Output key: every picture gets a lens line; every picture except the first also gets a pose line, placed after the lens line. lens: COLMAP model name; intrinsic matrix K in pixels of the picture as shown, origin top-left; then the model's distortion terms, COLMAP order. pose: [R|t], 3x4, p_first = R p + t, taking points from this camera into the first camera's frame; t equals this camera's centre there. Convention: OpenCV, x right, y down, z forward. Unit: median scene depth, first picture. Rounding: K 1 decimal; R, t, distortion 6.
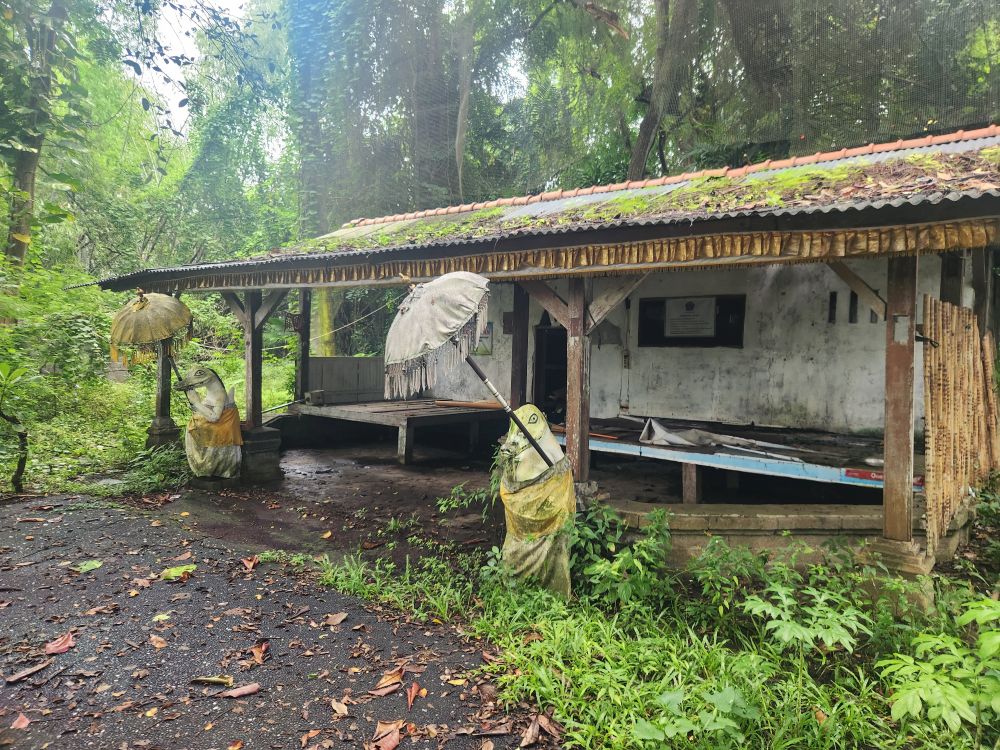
lens RADIAL K [[666.2, 0, 501.3], [0, 666.2, 371.2], [0, 0, 1]] dist [0.001752, 0.000089]
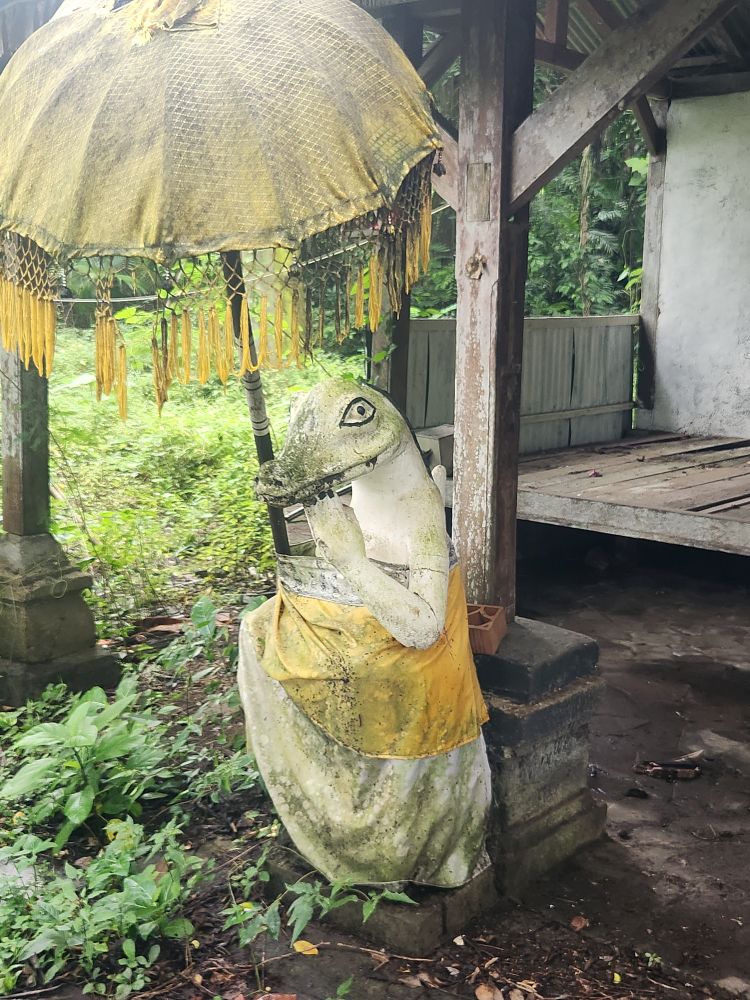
lens RADIAL K [[1245.5, 0, 374.5], [0, 1245.5, 501.3], [0, 0, 1]] dist [0.028512, 0.000000]
pose [[0.998617, 0.001740, -0.052540, -0.423869], [0.005073, 0.991596, 0.129274, -0.018533], [0.052324, -0.129362, 0.990216, 0.617150]]
